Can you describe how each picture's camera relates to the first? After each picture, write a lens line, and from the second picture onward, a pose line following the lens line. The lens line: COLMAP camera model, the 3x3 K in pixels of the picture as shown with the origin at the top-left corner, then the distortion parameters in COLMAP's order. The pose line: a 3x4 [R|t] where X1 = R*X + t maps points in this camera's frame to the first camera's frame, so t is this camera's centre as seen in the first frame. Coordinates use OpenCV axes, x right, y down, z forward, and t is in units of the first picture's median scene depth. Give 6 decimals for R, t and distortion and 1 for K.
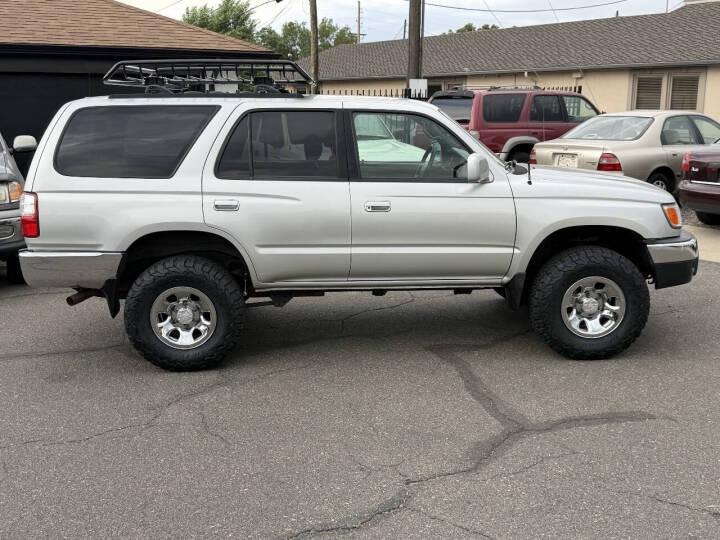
lens RADIAL K [[781.7, 0, 360.0], [0, 781.7, 270.0], [0, 0, 1]] dist [0.177447, -0.418609]
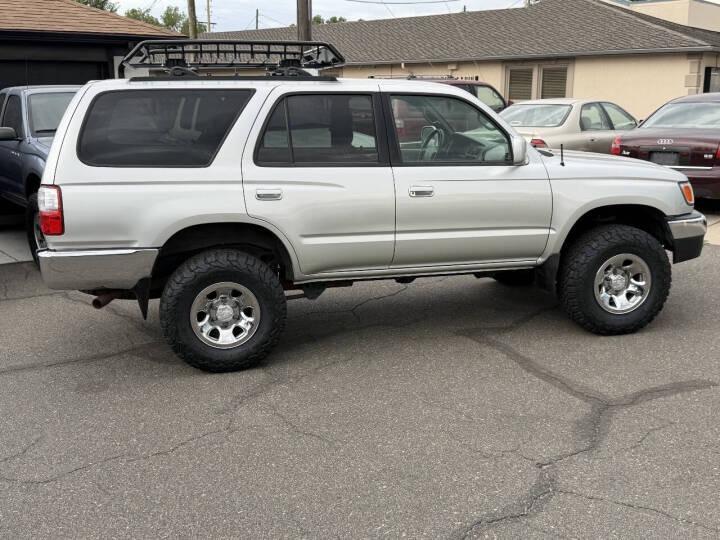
lens RADIAL K [[781.7, 0, 360.0], [0, 781.7, 270.0], [0, 0, 1]] dist [0.177447, -0.418609]
pose [[0.981378, -0.043929, 0.186998, -0.236060], [0.042153, 0.999020, 0.013467, 0.000804], [-0.187406, -0.005334, 0.982268, 0.047438]]
